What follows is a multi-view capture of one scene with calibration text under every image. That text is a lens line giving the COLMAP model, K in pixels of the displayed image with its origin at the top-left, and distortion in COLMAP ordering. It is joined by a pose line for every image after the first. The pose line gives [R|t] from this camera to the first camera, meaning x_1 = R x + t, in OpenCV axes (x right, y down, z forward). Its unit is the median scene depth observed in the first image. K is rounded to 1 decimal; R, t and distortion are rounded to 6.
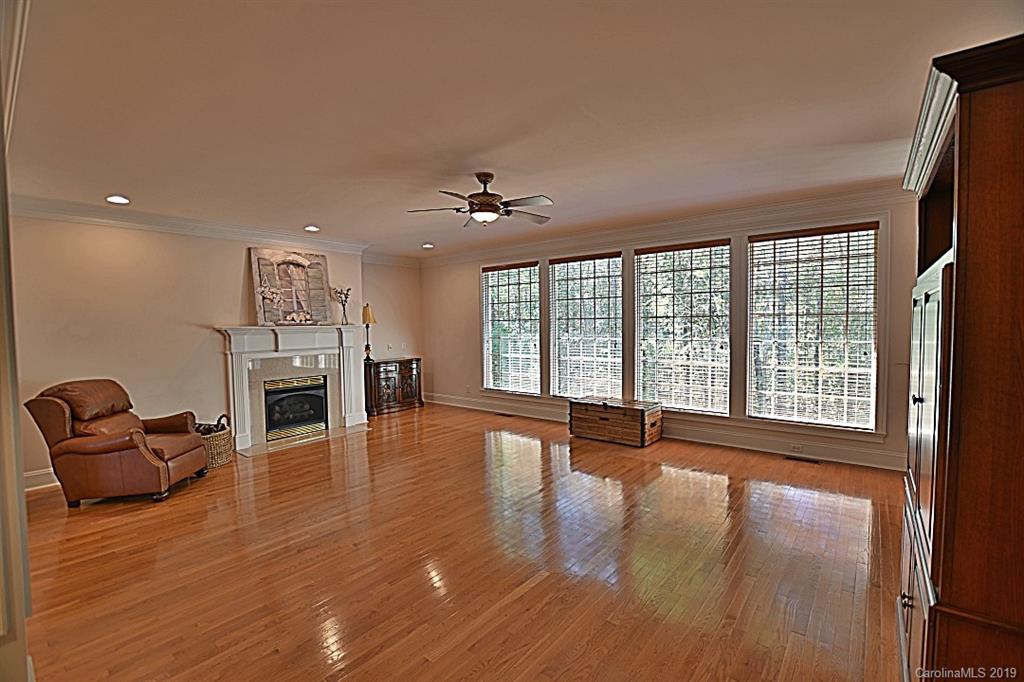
lens RADIAL K [[450.1, 0, 518.3], [0, 450.1, 344.1], [0, 0, 1]] dist [-0.026937, -0.000120]
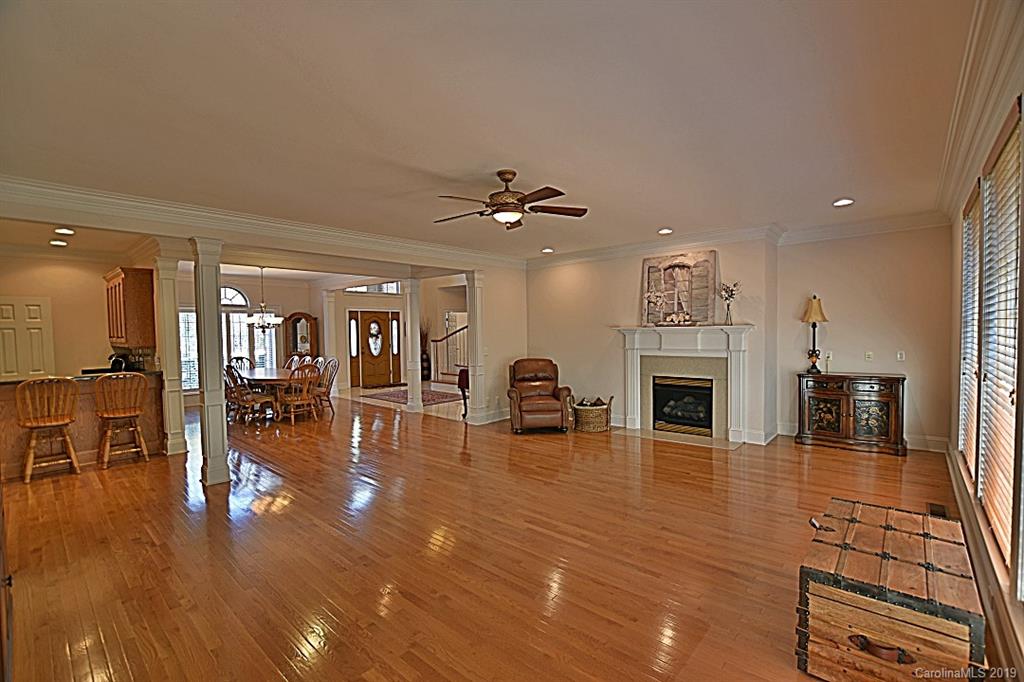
lens RADIAL K [[450.1, 0, 517.3], [0, 450.1, 345.4], [0, 0, 1]] dist [-0.026937, -0.000120]
pose [[-0.027742, 0.049270, -0.998400, 0.546798], [-0.026544, 0.998396, 0.050008, -0.039218], [0.999263, 0.027889, -0.026389, 0.659630]]
